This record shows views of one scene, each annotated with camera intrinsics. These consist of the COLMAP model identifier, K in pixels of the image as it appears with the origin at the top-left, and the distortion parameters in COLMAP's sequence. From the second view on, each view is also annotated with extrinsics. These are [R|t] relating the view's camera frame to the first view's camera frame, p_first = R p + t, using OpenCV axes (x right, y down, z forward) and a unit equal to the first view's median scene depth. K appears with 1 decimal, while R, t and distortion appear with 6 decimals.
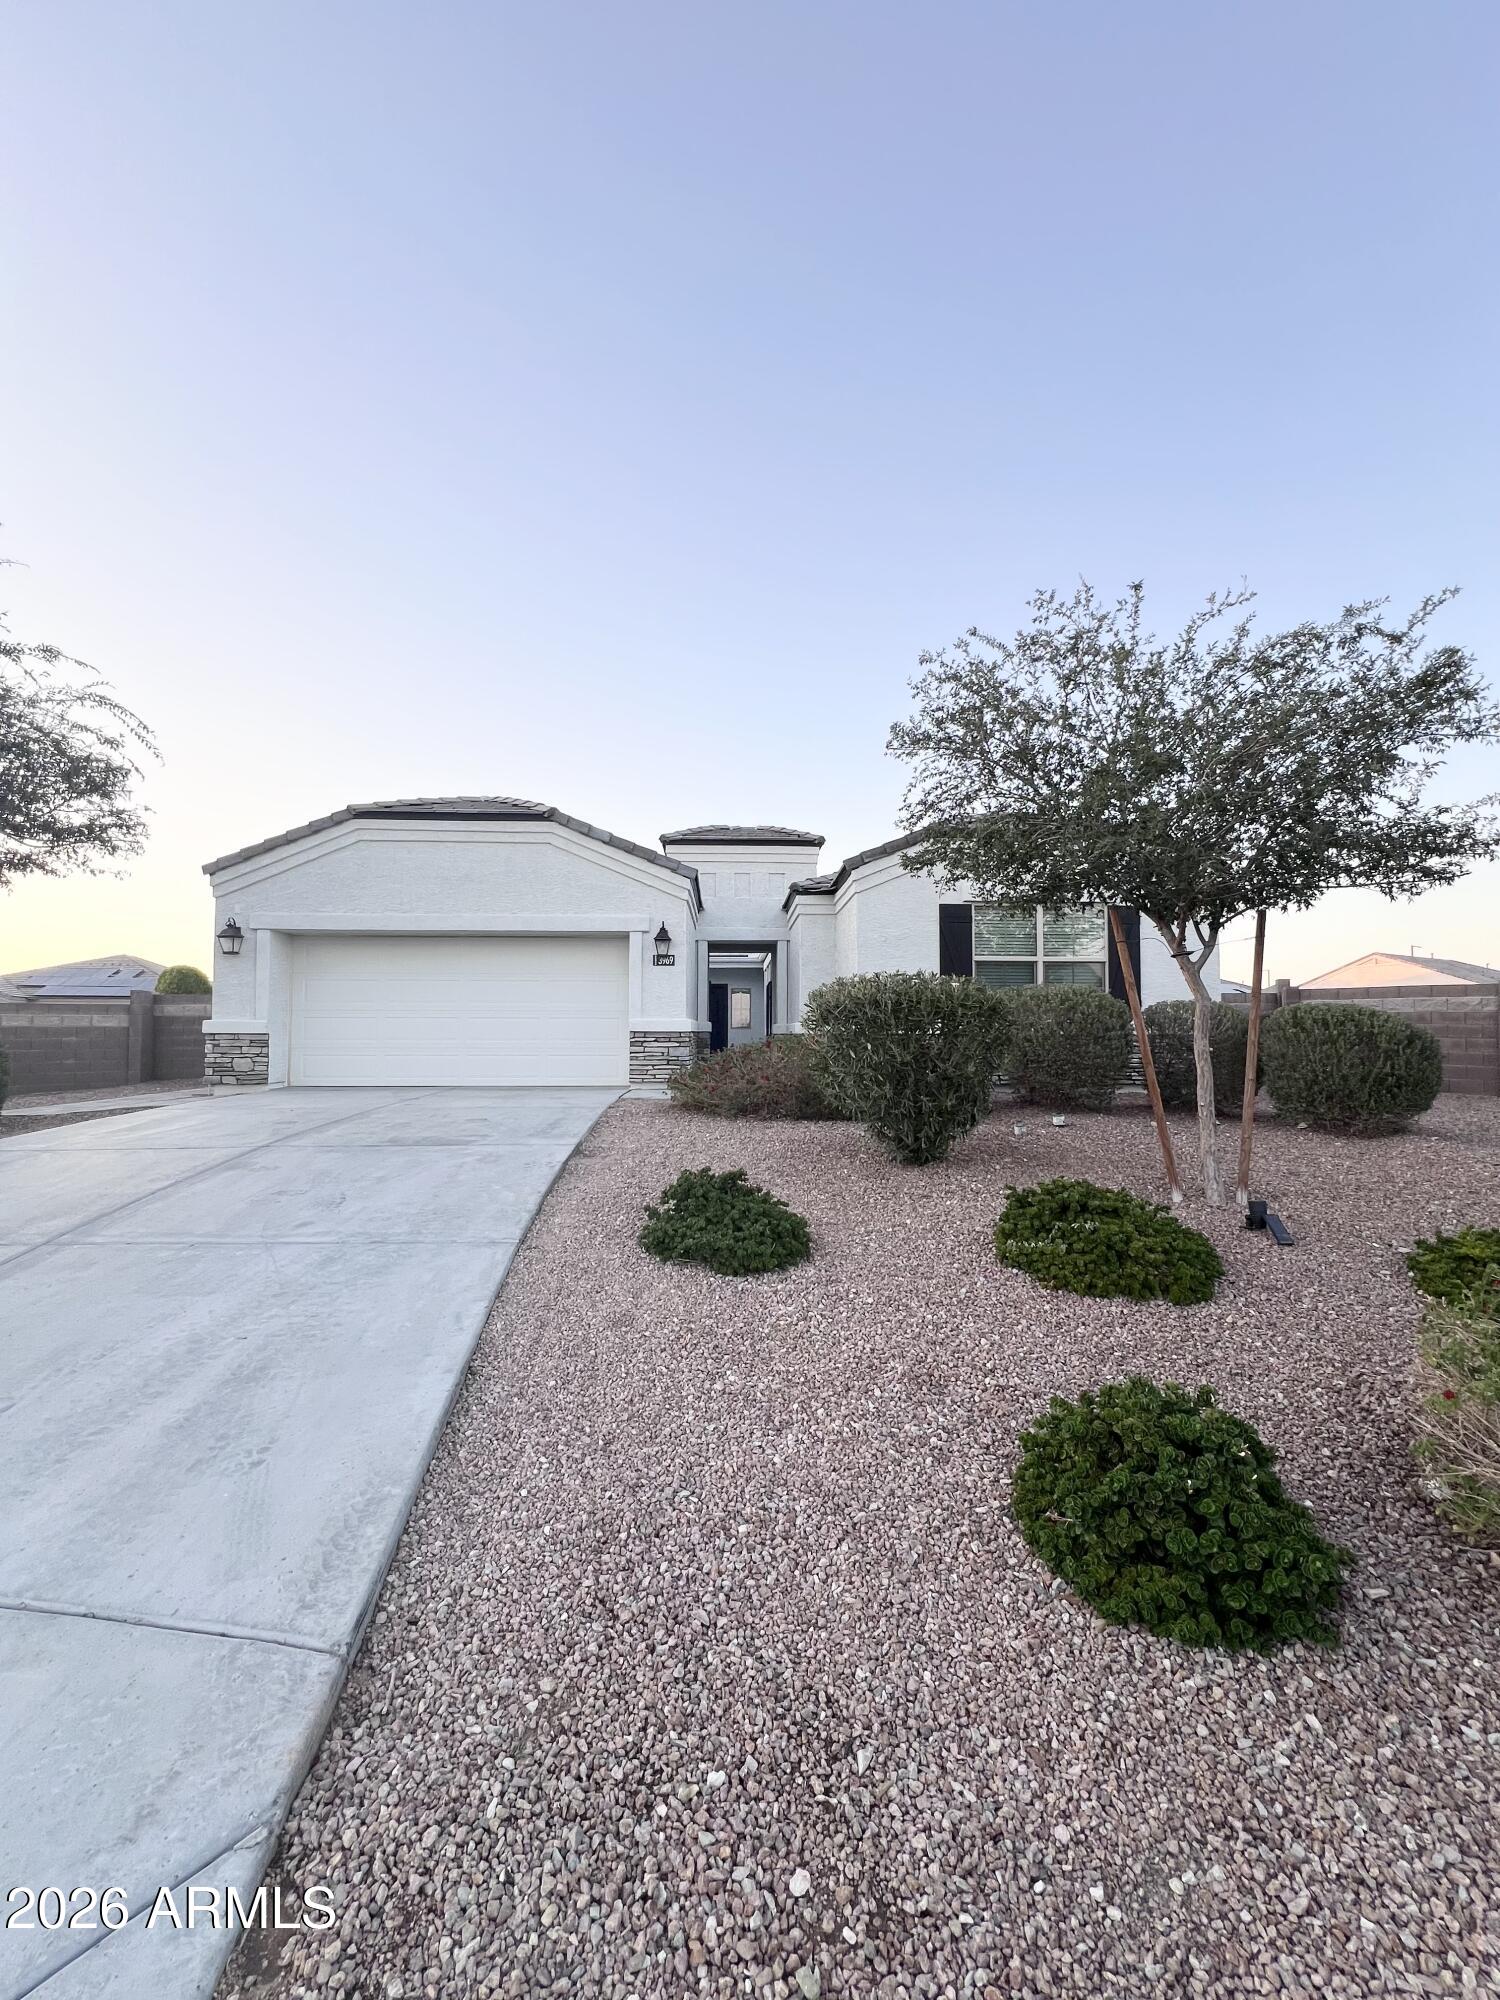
lens RADIAL K [[795.1, 0, 750.0], [0, 795.1, 1000.0], [0, 0, 1]] dist [0.001183, 0.000404]
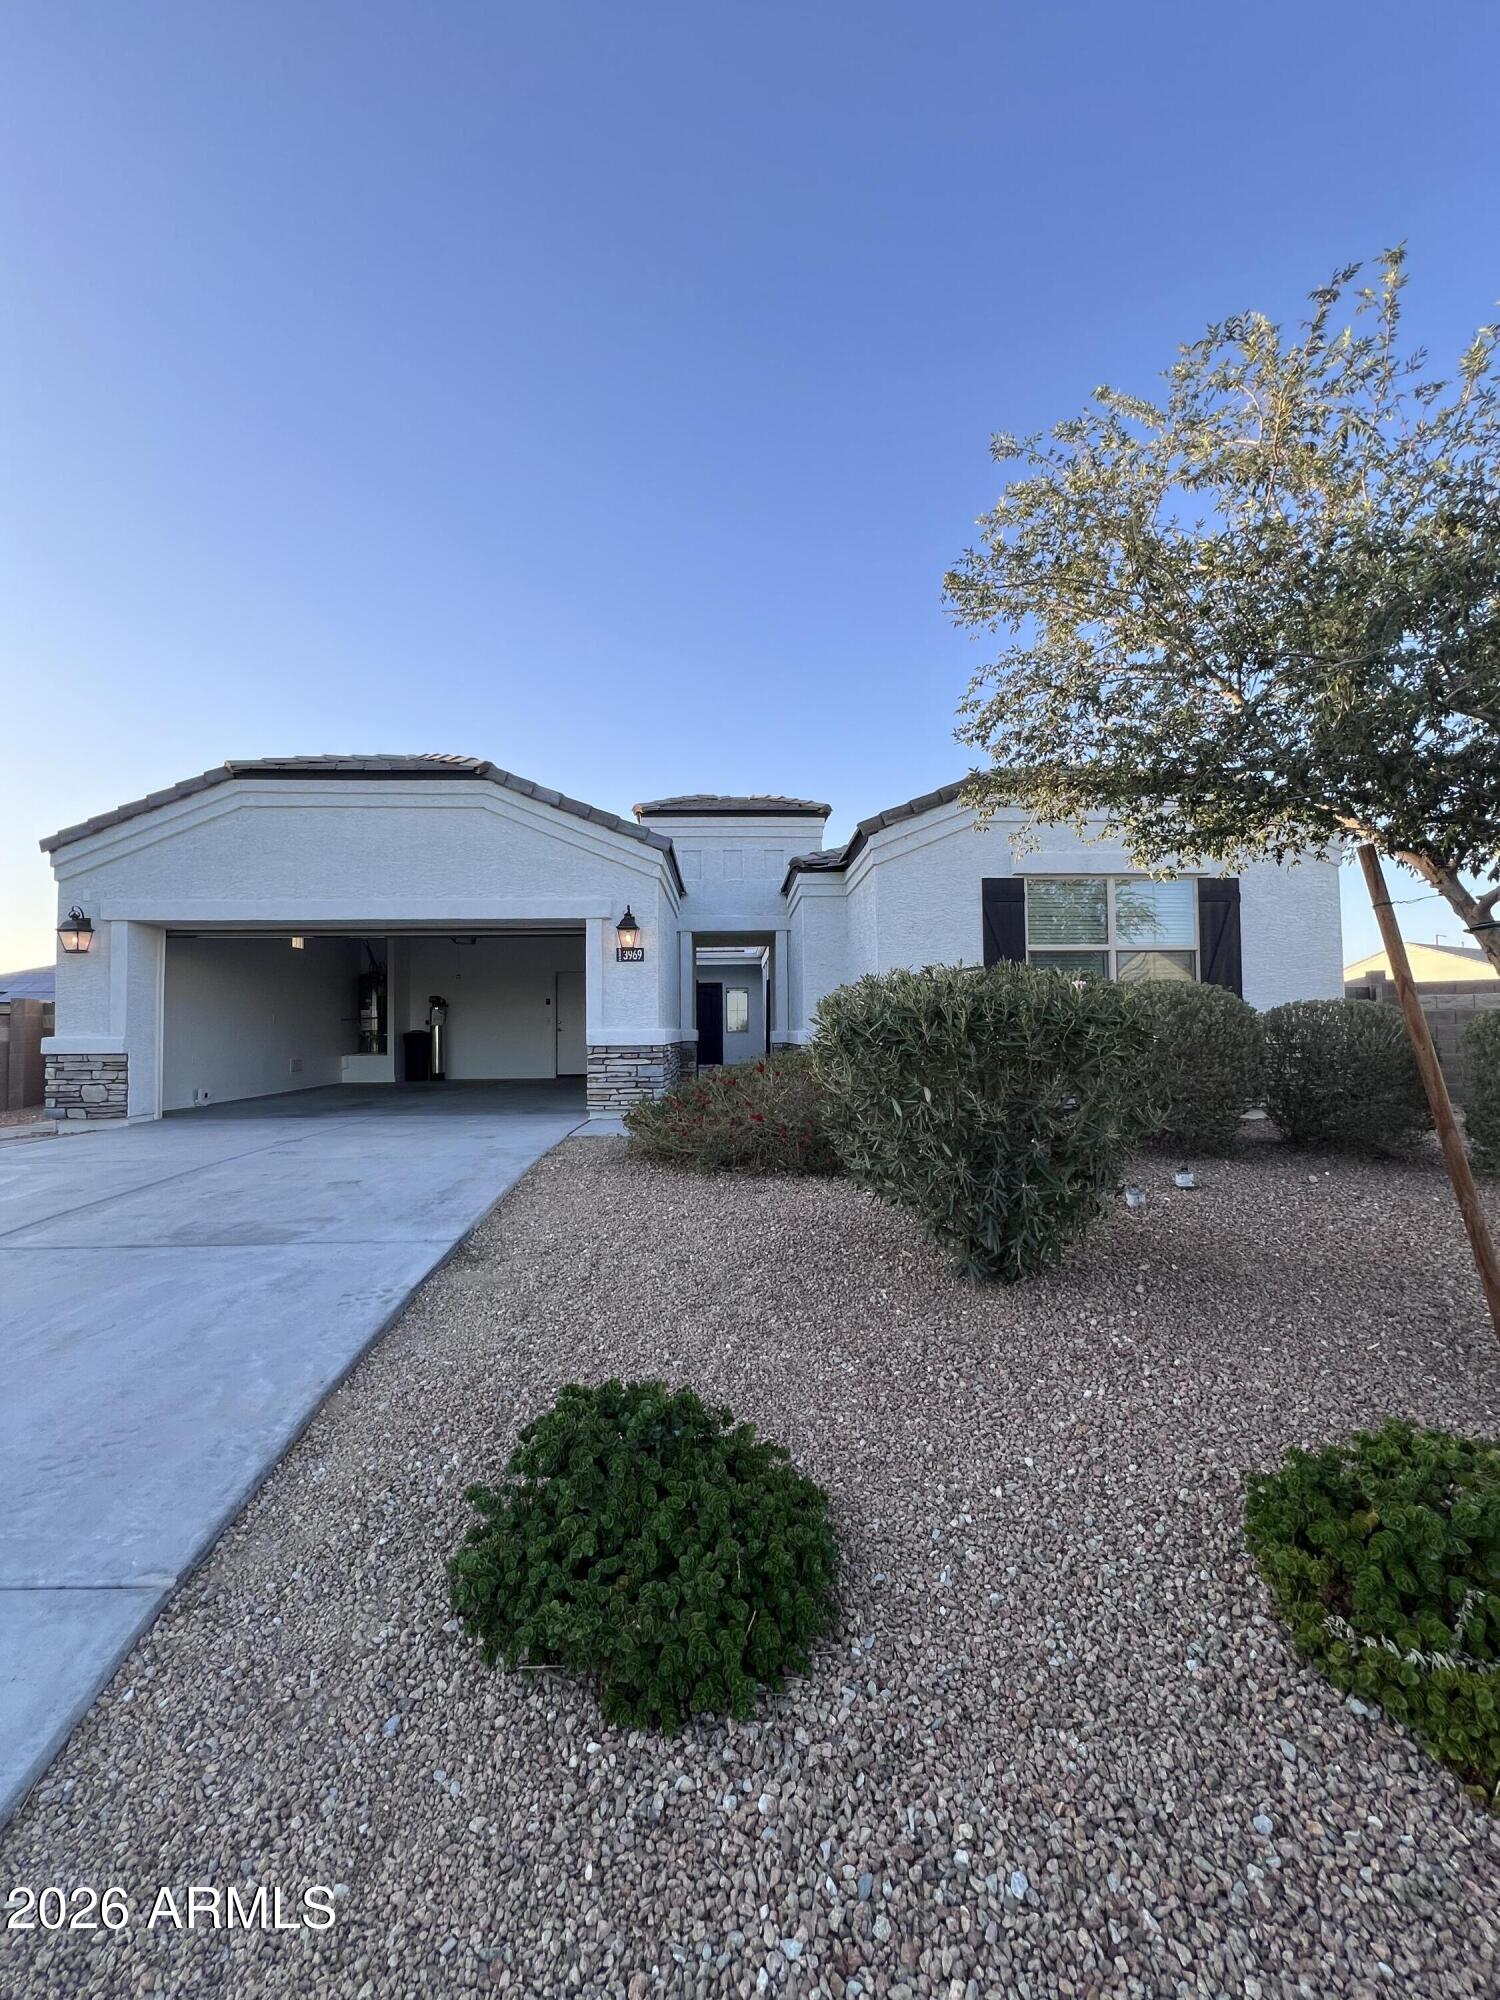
lens RADIAL K [[789.0, 0, 750.0], [0, 789.0, 1000.0], [0, 0, 1]] dist [0.000418, 0.000071]
pose [[0.999936, -0.010695, -0.003595, 0.041424], [0.010707, 0.999937, 0.003306, -0.021338], [0.003559, -0.003345, 0.999988, 0.723172]]
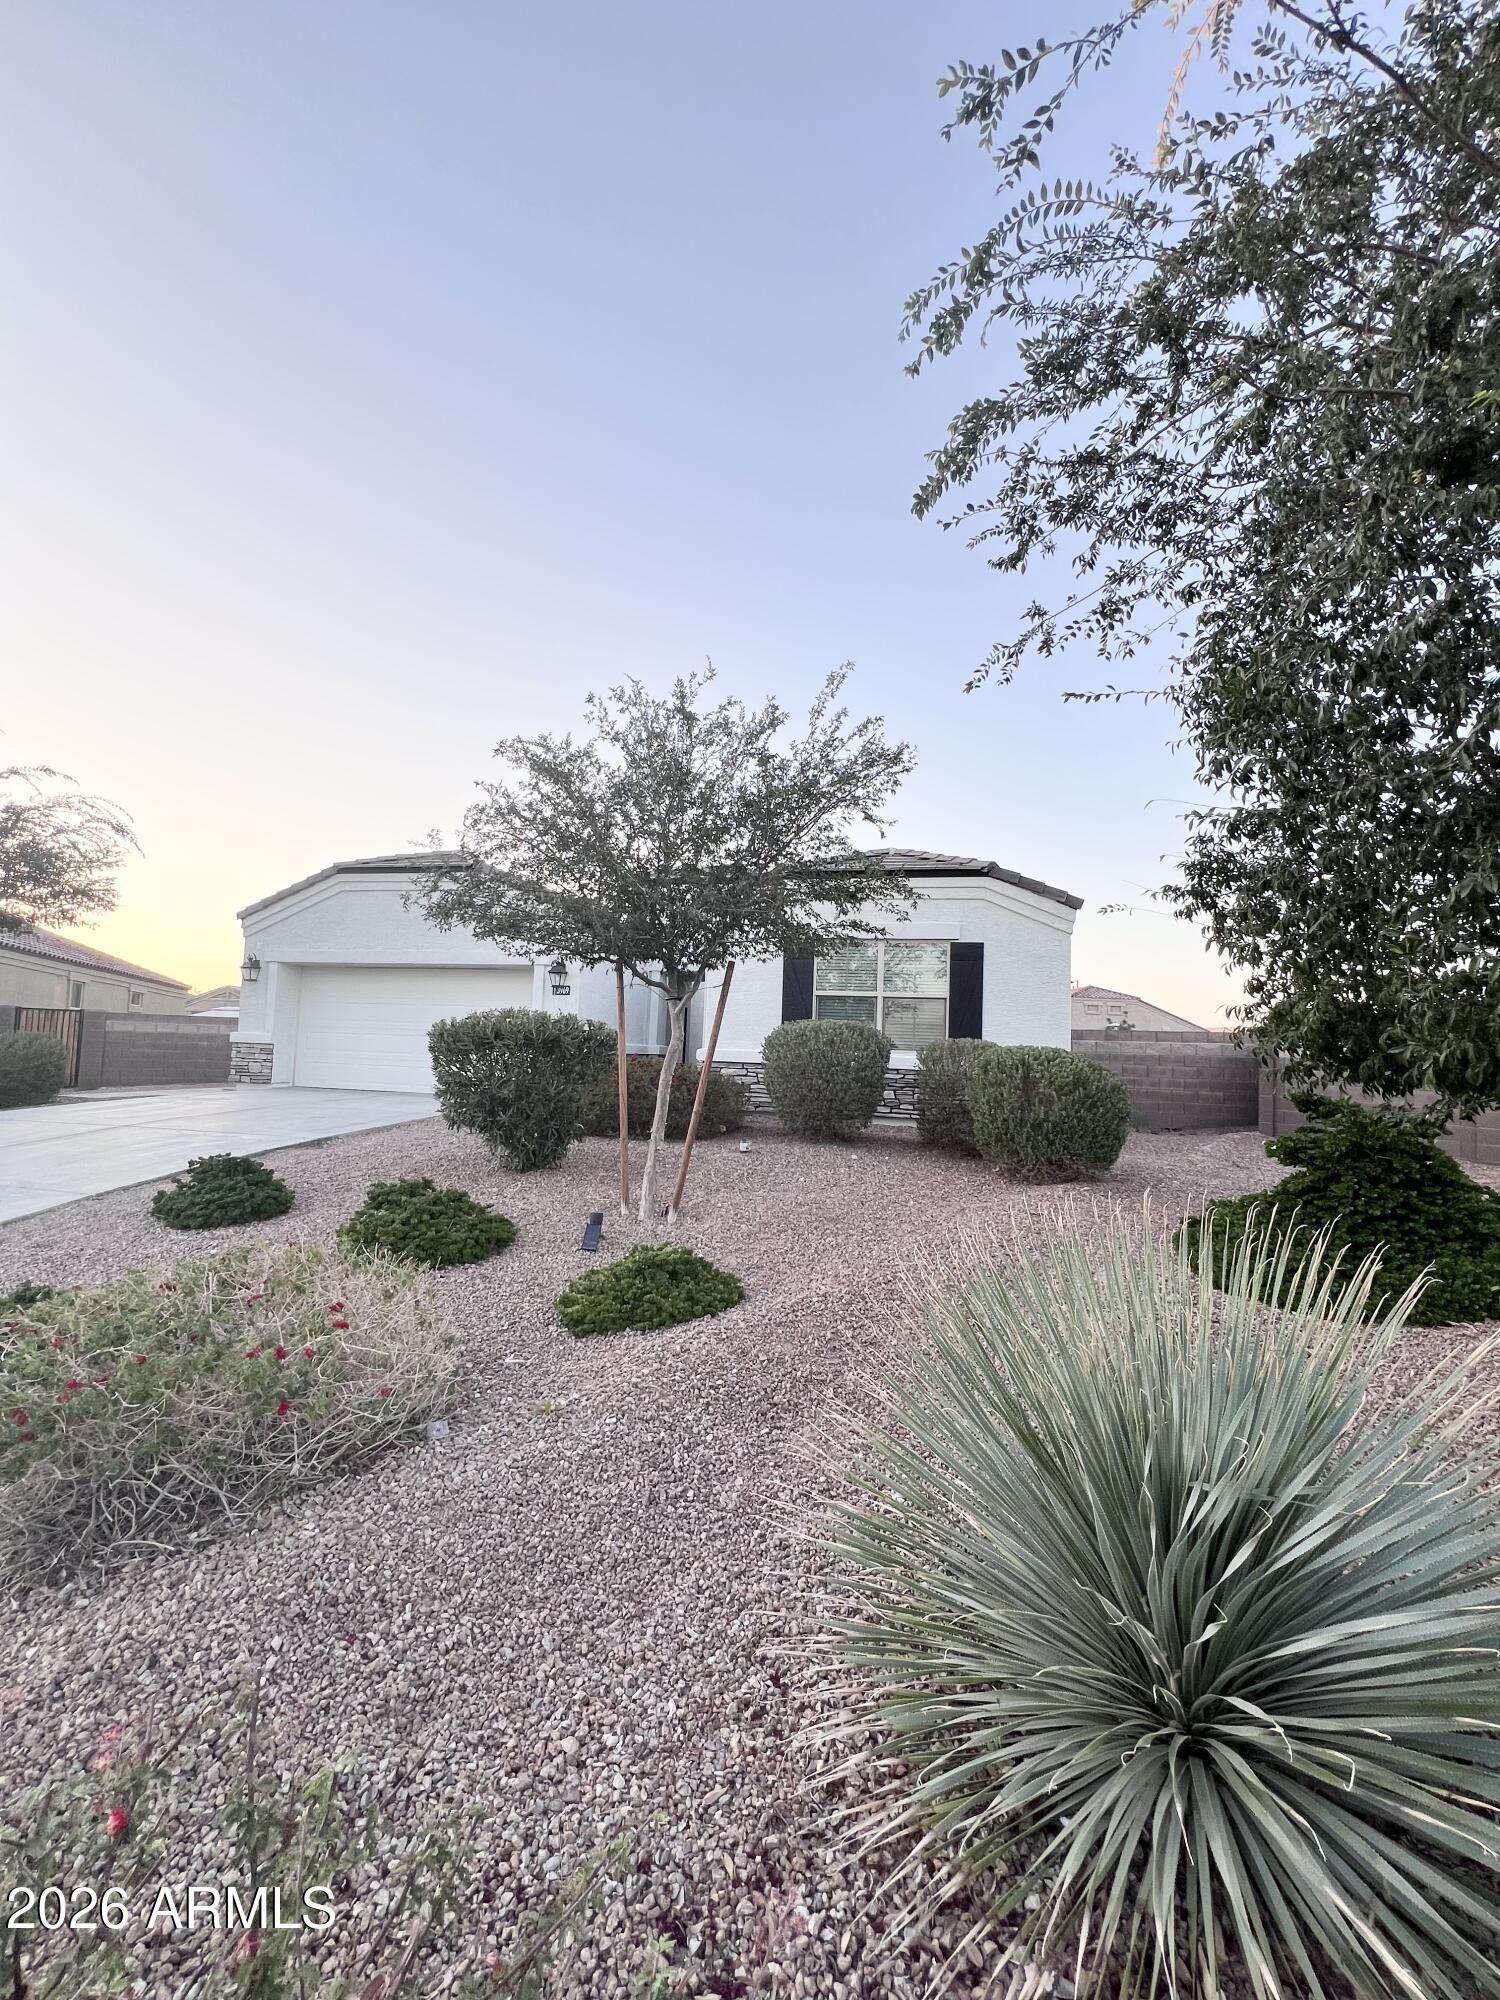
lens RADIAL K [[777.0, 0, 750.0], [0, 777.0, 1000.0], [0, 0, 1]] dist [0.000235, 0.000072]
pose [[0.968359, 0.017199, -0.248967, 1.427863], [-0.024660, 0.999335, -0.026876, -0.042598], [0.248339, 0.032165, 0.968139, -0.049380]]
